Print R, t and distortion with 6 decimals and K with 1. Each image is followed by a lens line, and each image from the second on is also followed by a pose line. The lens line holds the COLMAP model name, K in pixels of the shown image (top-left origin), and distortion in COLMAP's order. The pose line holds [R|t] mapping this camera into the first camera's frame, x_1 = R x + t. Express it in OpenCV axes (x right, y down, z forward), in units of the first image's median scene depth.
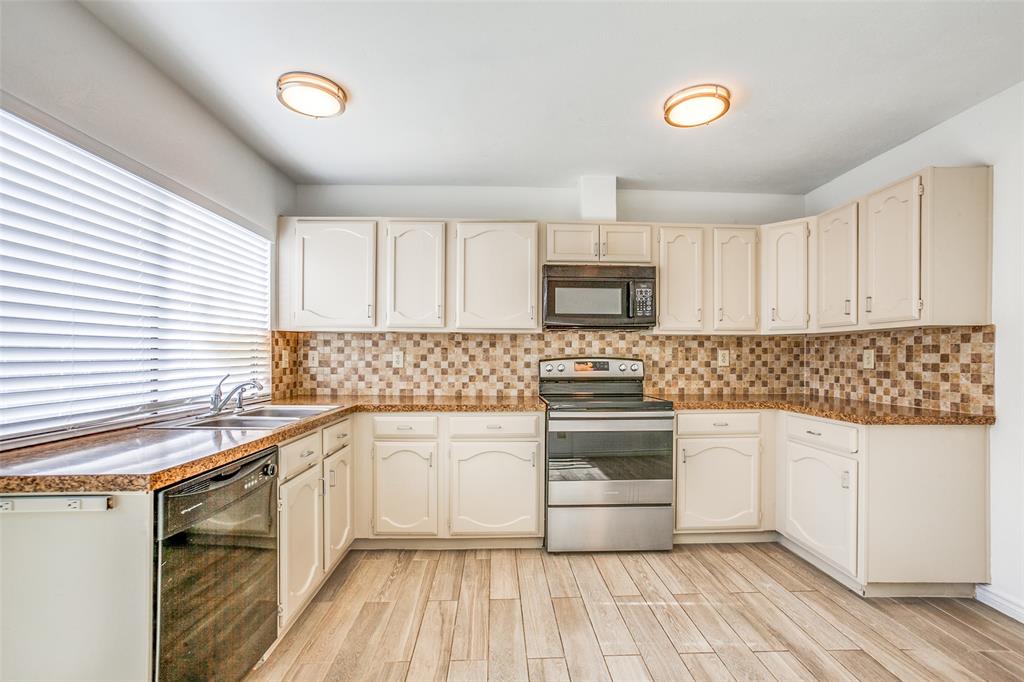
lens RADIAL K [[465.3, 0, 503.5], [0, 465.3, 351.3], [0, 0, 1]] dist [-0.068123, 0.023766]
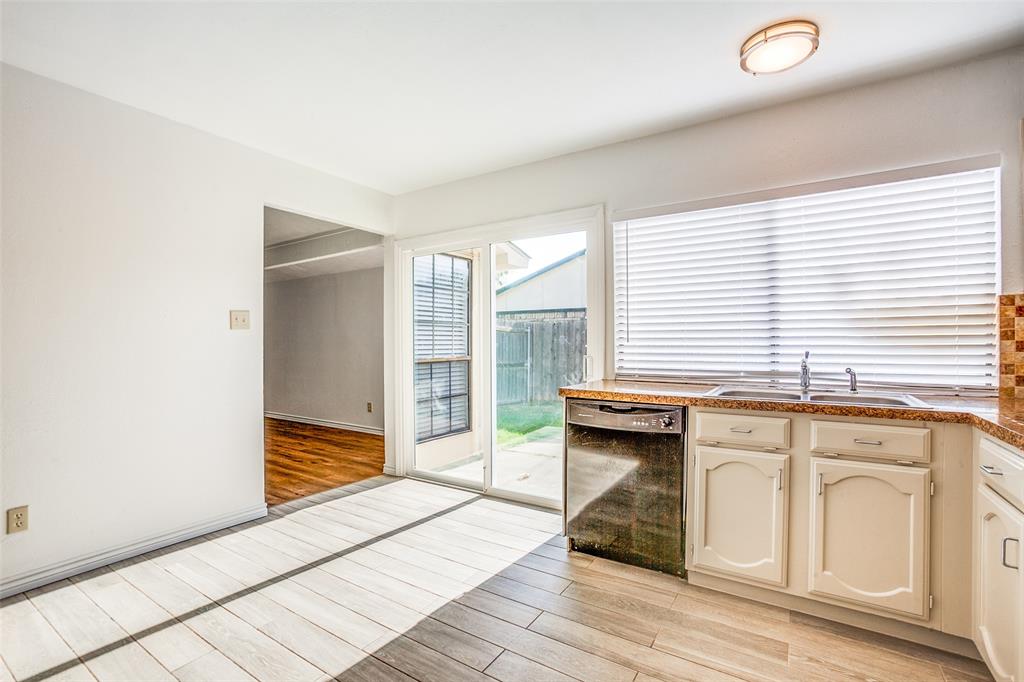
lens RADIAL K [[465.3, 0, 509.0], [0, 465.3, 338.0], [0, 0, 1]] dist [-0.068123, 0.023766]
pose [[-0.557766, -0.004271, -0.829988, 0.410653], [0.006221, 0.999937, -0.009325, 0.018862], [0.829975, -0.010364, -0.557704, 0.703475]]
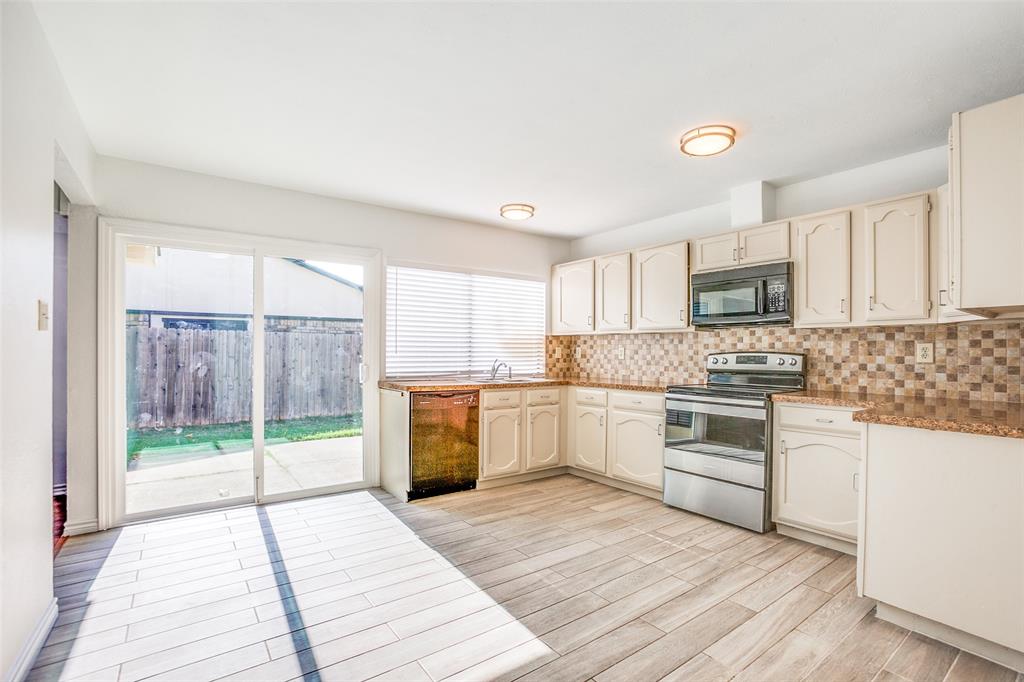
lens RADIAL K [[465.3, 0, 510.7], [0, 465.3, 344.3], [0, 0, 1]] dist [-0.068123, 0.023766]
pose [[0.570302, -0.012879, -0.821334, 0.750186], [-0.002867, 0.999840, -0.017669, 0.016303], [0.821430, 0.012431, 0.570174, -0.067211]]
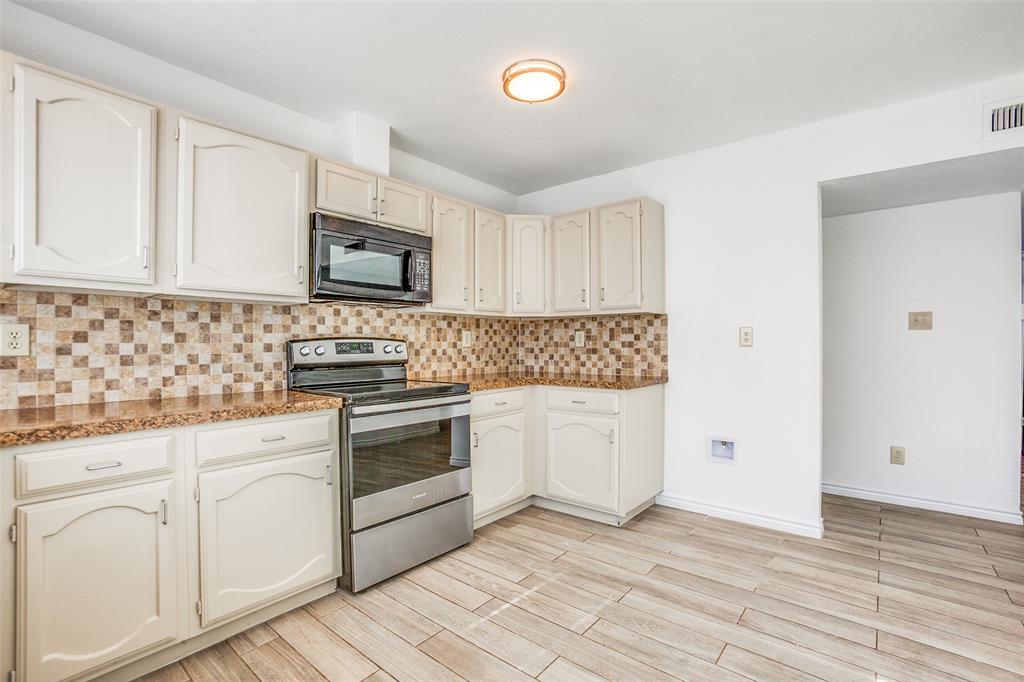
lens RADIAL K [[465.3, 0, 508.9], [0, 465.3, 342.2], [0, 0, 1]] dist [-0.068123, 0.023766]
pose [[0.658959, -0.002792, 0.752174, -0.244624], [-0.000816, 0.999990, 0.004426, 0.018016], [-0.752179, -0.003530, 0.658950, 0.263601]]
